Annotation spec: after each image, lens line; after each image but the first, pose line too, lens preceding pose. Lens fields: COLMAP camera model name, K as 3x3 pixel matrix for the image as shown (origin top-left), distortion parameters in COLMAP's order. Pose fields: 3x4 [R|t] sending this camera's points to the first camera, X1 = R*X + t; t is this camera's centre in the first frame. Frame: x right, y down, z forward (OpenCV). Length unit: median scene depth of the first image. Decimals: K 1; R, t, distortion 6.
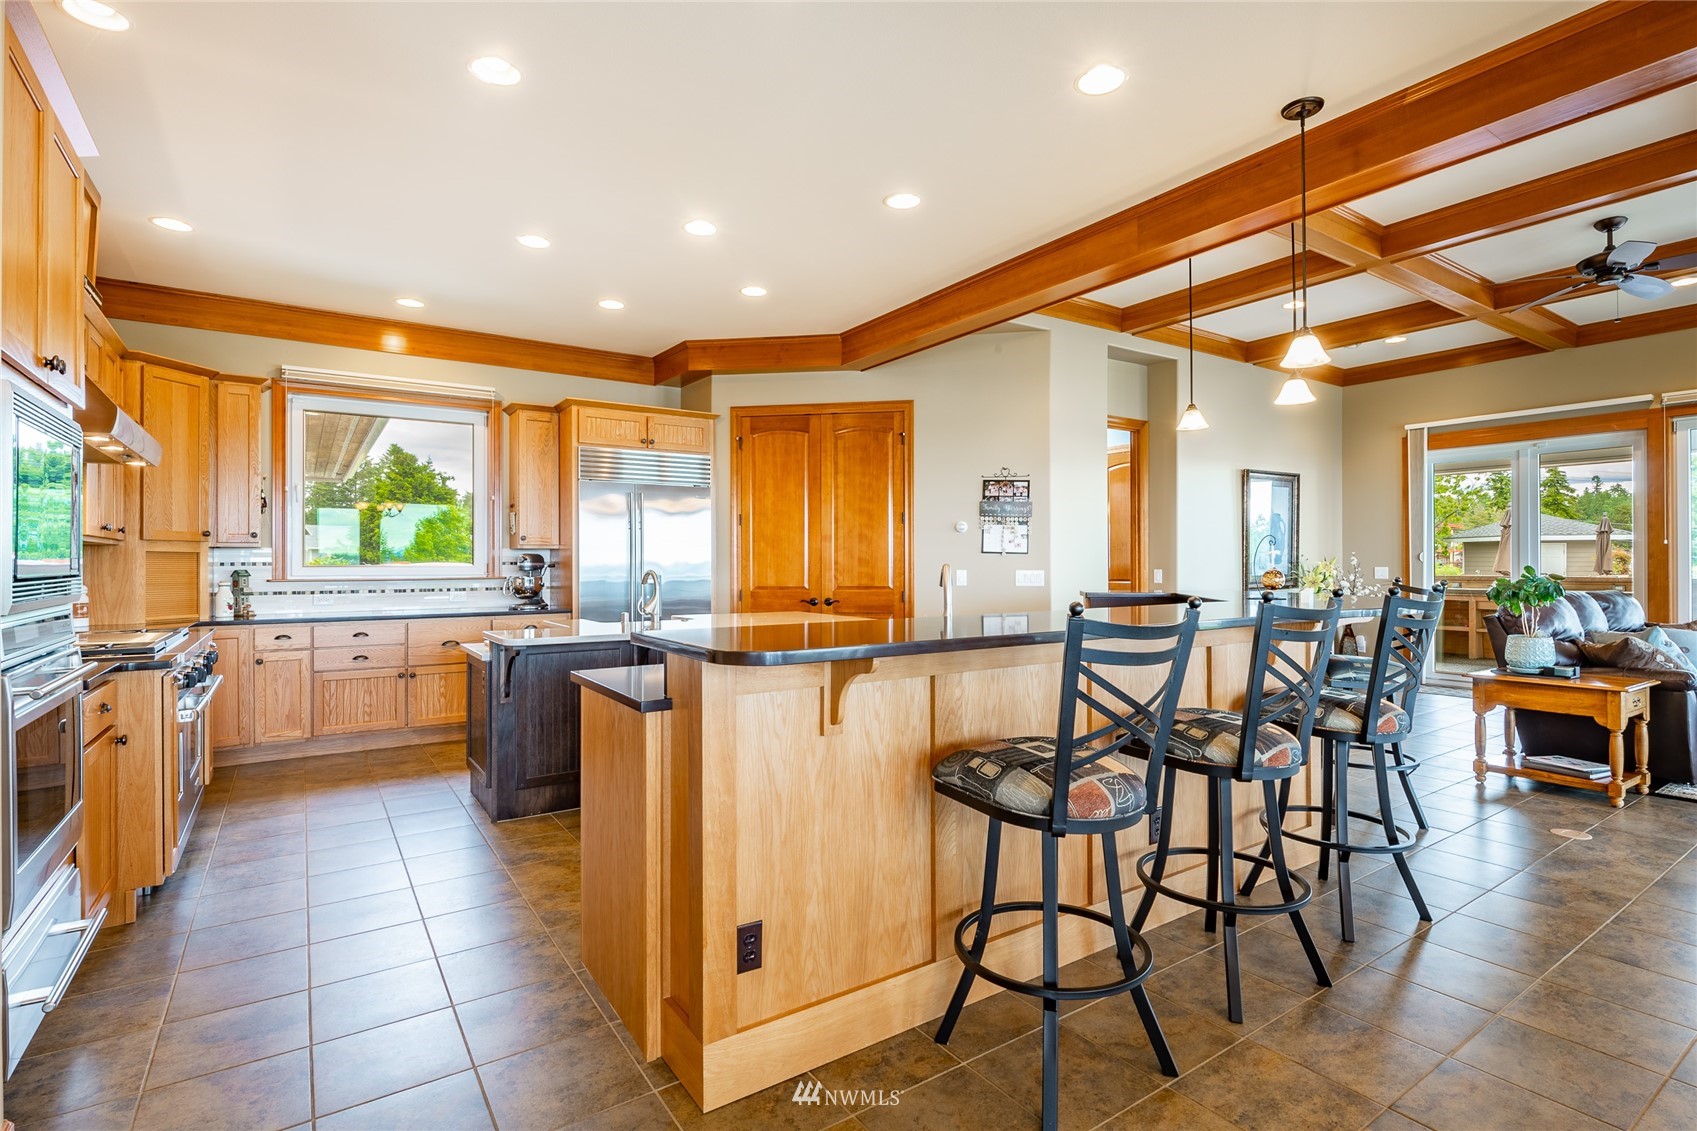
lens RADIAL K [[810.7, 0, 848.6], [0, 810.7, 563.5], [0, 0, 1]] dist [-0.003075, -0.001158]
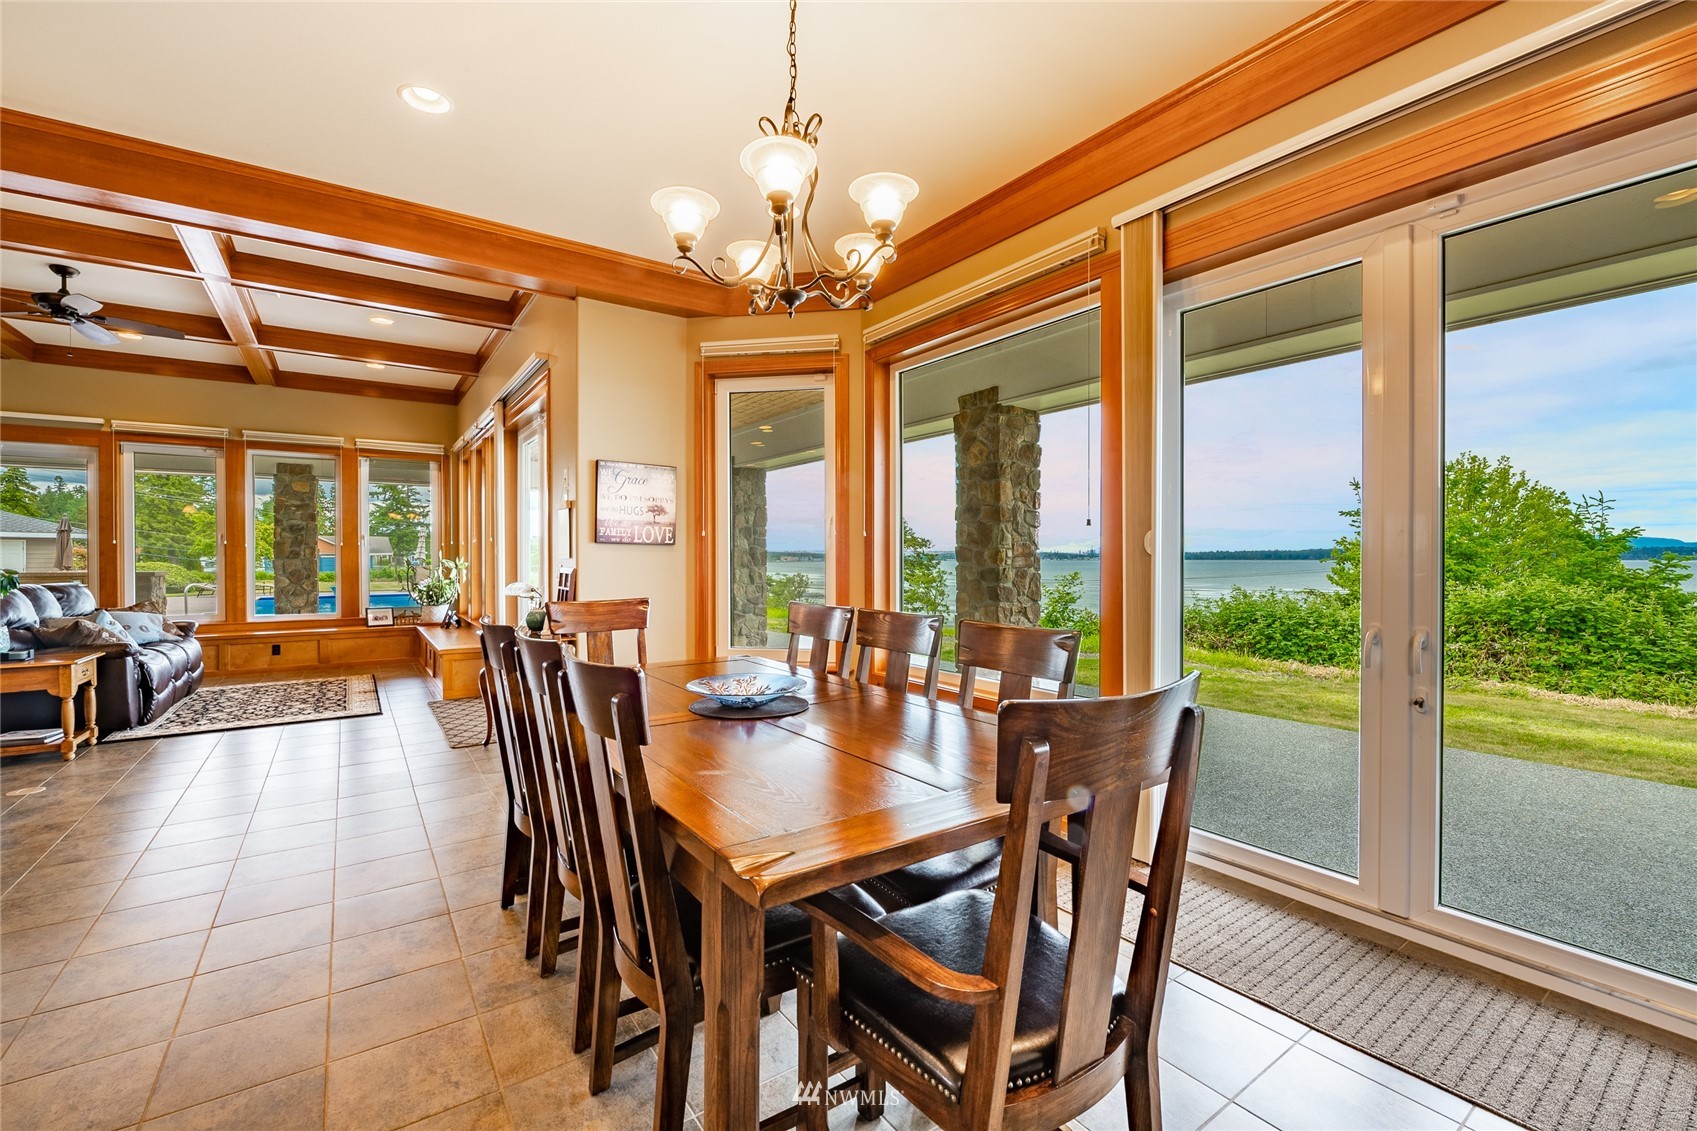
lens RADIAL K [[713.4, 0, 847.9], [0, 713.4, 559.9], [0, 0, 1]] dist [-0.011928, 0.000007]
pose [[-0.018990, -0.001831, 0.999818, -0.109444], [0.002053, 0.999996, 0.001870, 0.001028], [-0.999818, 0.002089, -0.018986, -0.132137]]
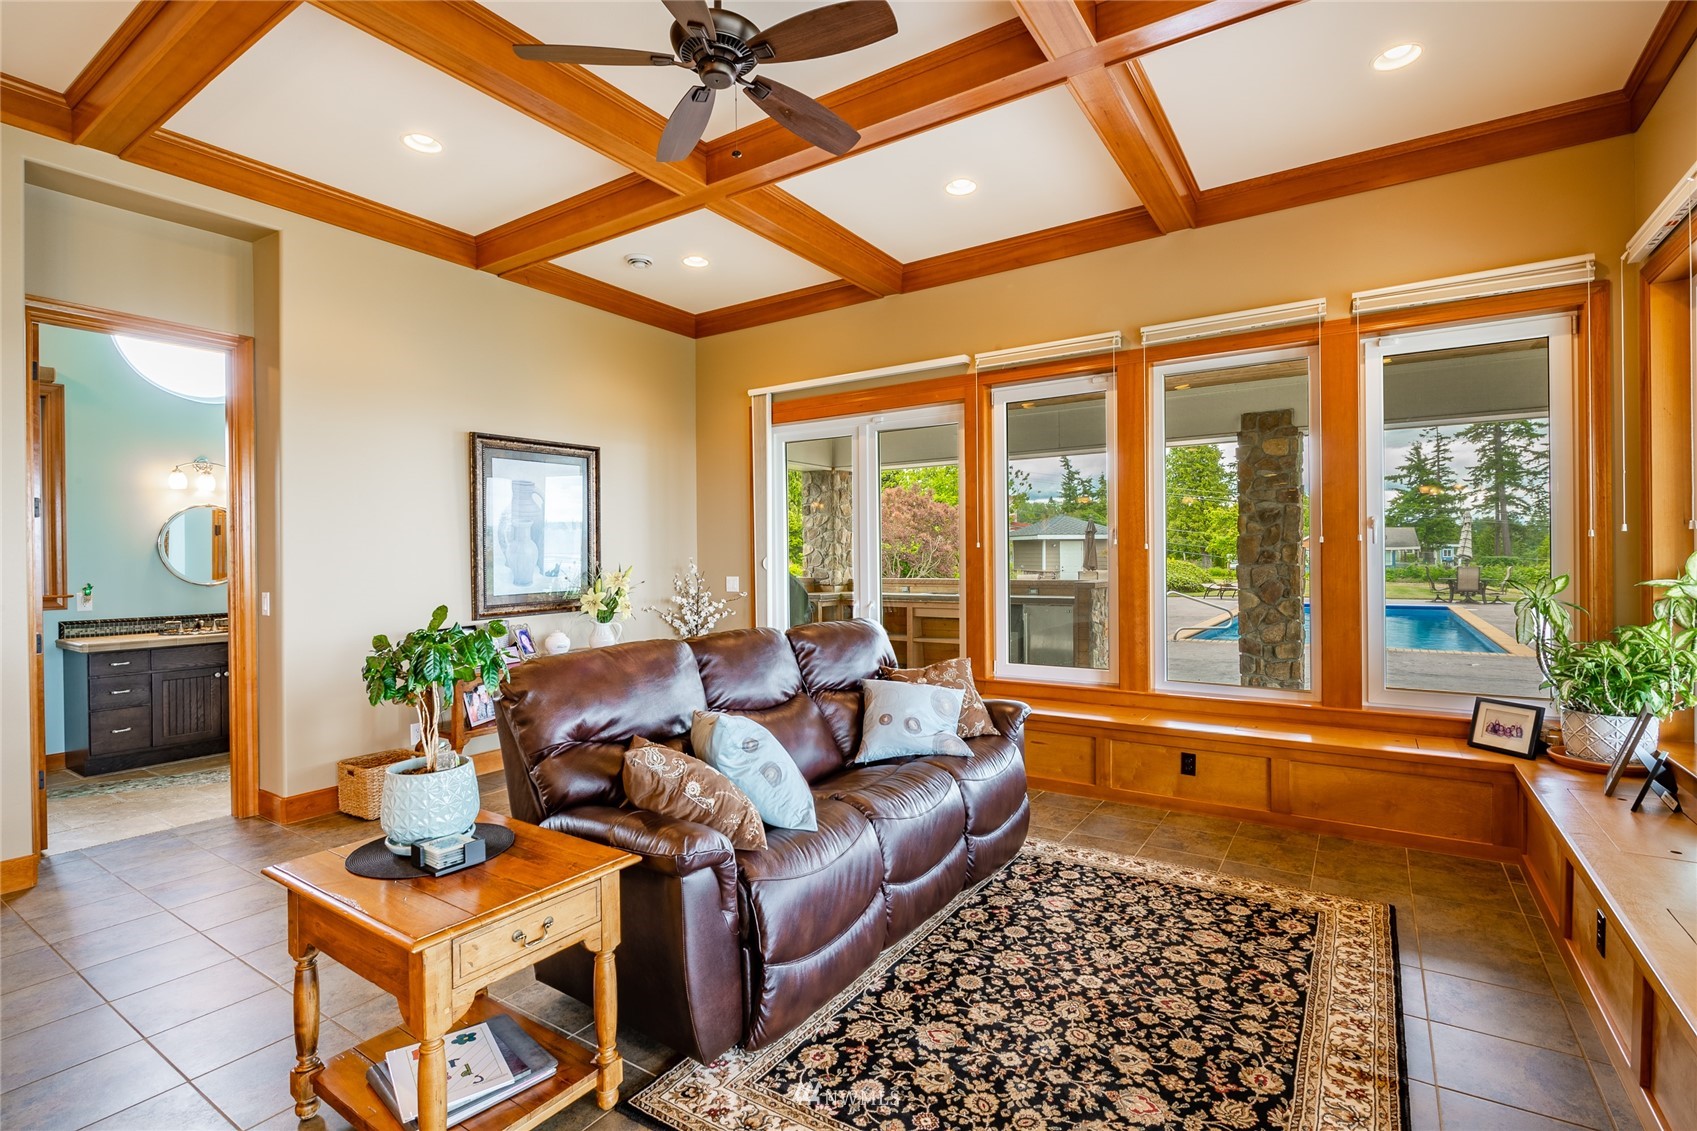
lens RADIAL K [[810.7, 0, 838.7], [0, 810.7, 560.0], [0, 0, 1]] dist [-0.003075, -0.001158]
pose [[0.922107, -0.007829, 0.386855, 0.865035], [0.007909, 0.999968, 0.001385, -0.021140], [-0.386853, 0.001782, 0.922139, 0.491226]]
